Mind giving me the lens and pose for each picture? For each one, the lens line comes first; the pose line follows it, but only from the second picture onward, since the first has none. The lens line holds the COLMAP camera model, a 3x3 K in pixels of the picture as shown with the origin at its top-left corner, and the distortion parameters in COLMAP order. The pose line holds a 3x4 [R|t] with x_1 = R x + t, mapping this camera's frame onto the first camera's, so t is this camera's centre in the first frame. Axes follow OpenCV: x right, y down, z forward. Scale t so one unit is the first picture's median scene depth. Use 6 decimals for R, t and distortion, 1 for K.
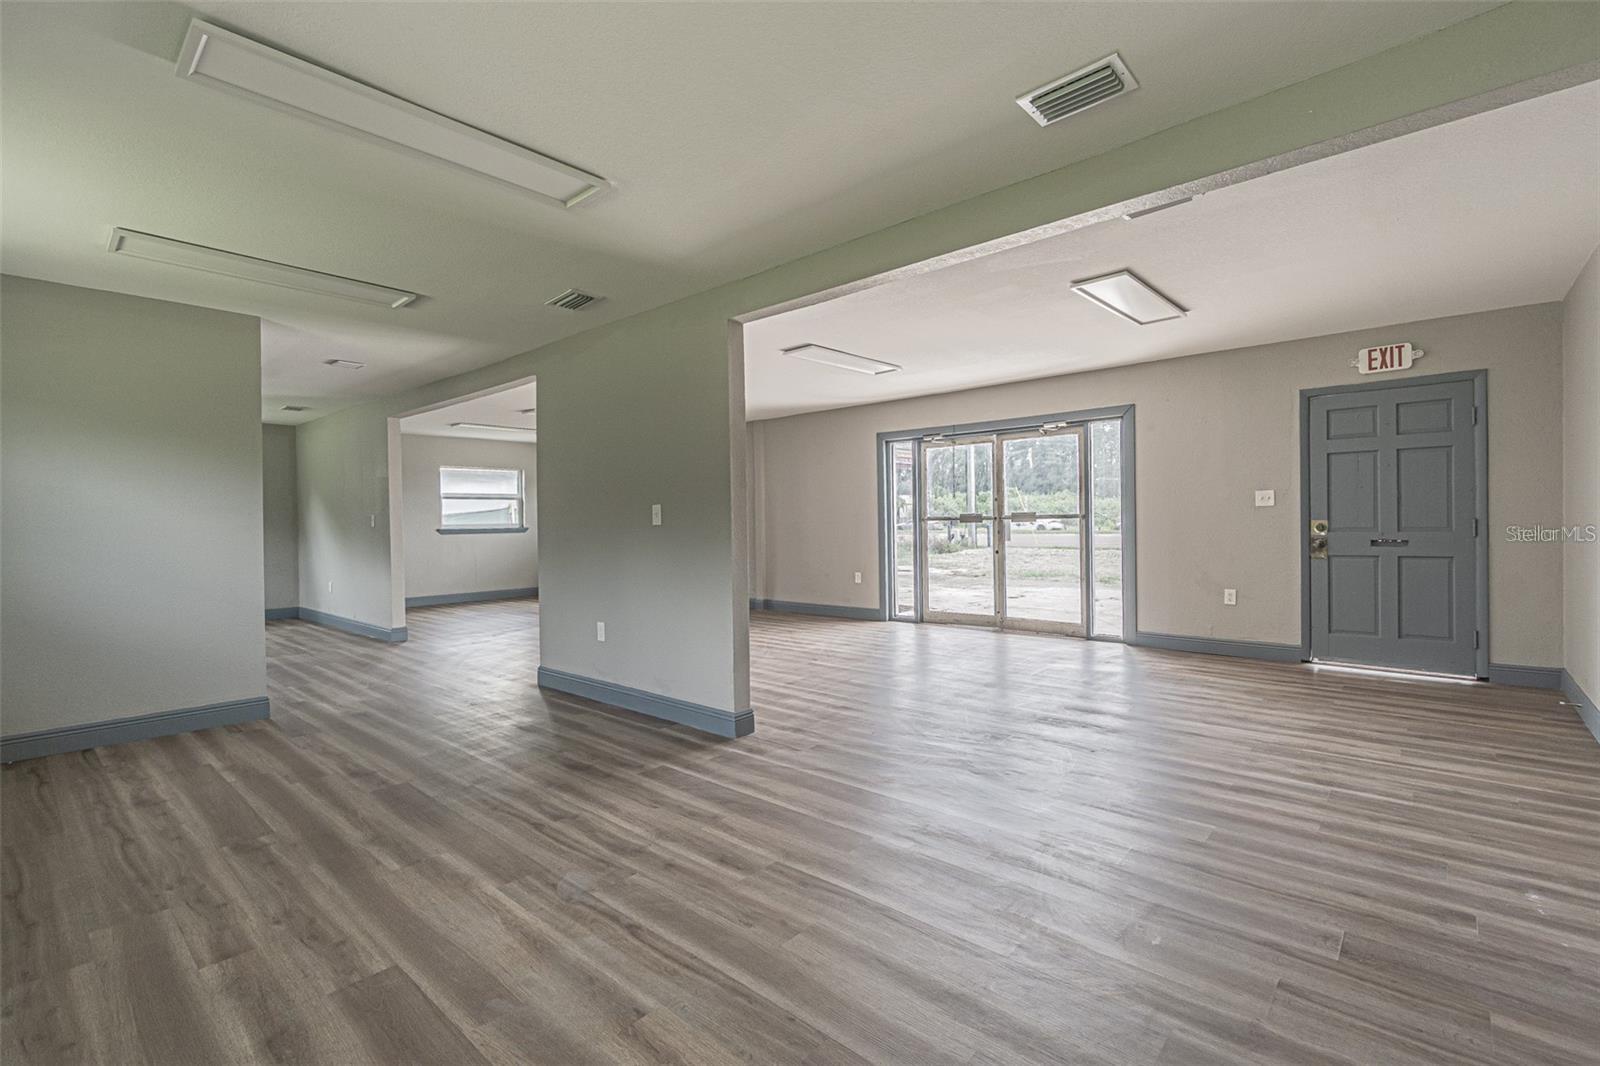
lens RADIAL K [[718.2, 0, 788.9], [0, 718.2, 525.2], [0, 0, 1]] dist [0.003112, 0.000440]
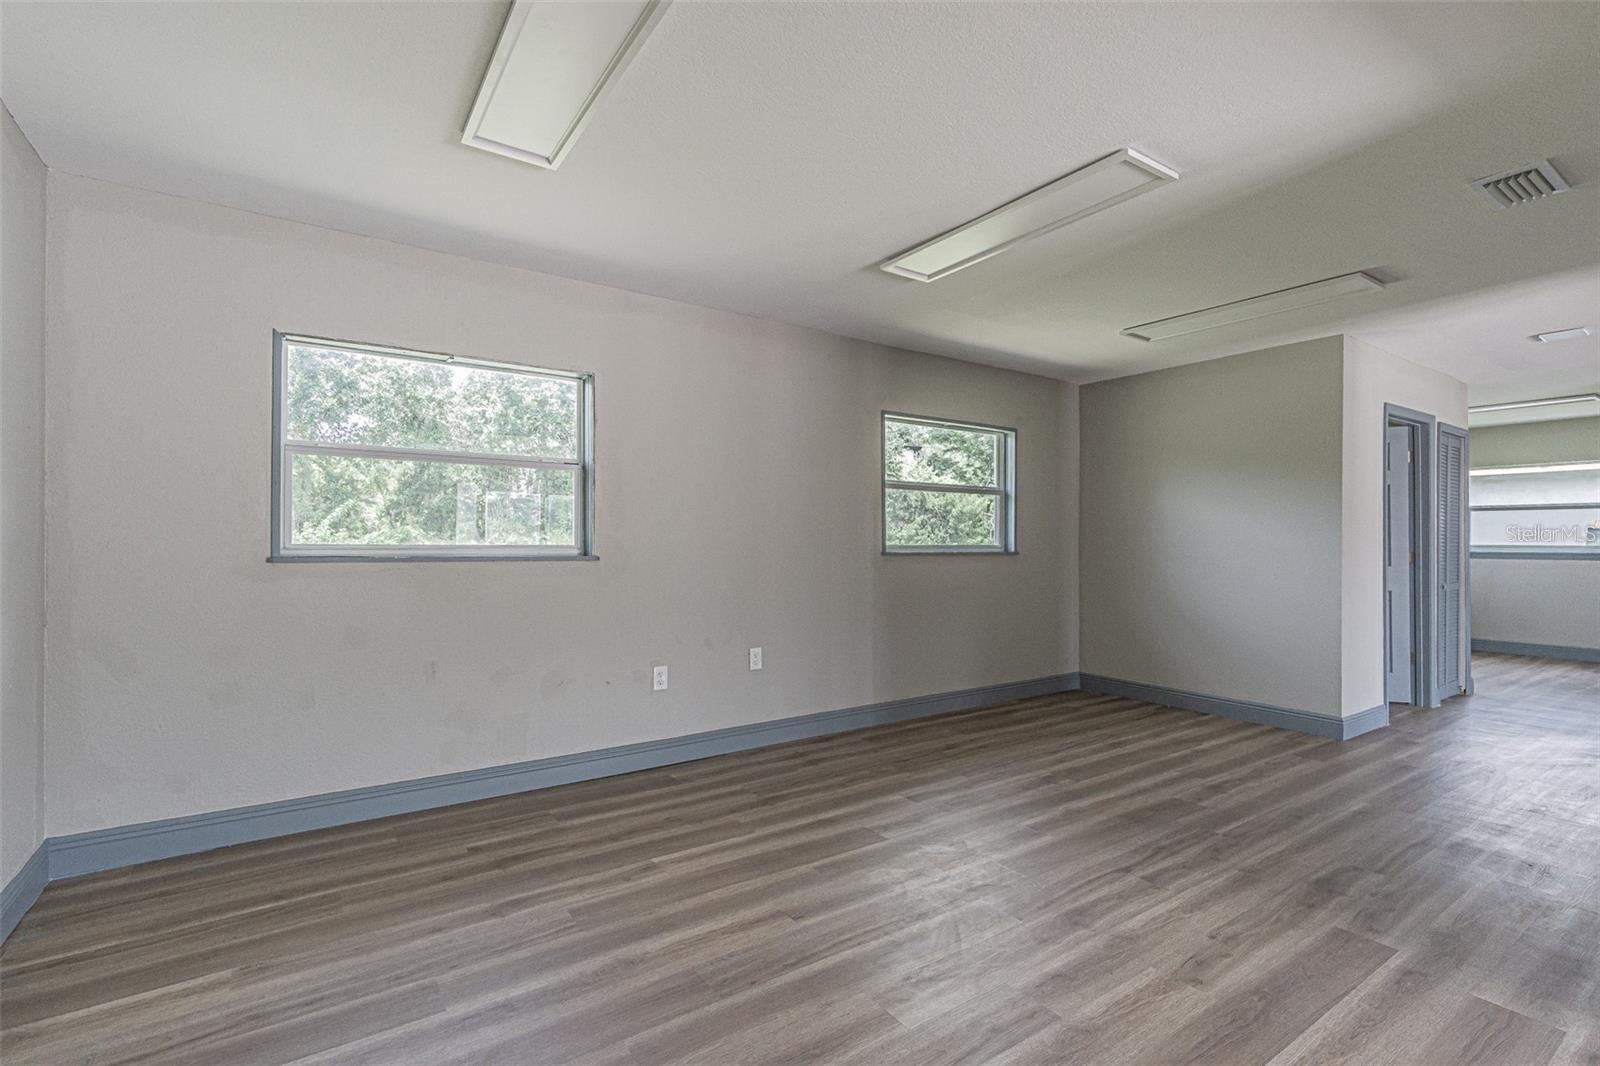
lens RADIAL K [[718.2, 0, 787.3], [0, 718.2, 539.2], [0, 0, 1]] dist [0.003112, 0.000440]
pose [[-0.233868, 0.006659, -0.972246, 0.615916], [-0.004688, 0.999957, 0.007976, -0.016348], [0.972257, 0.006423, -0.233827, 0.736701]]
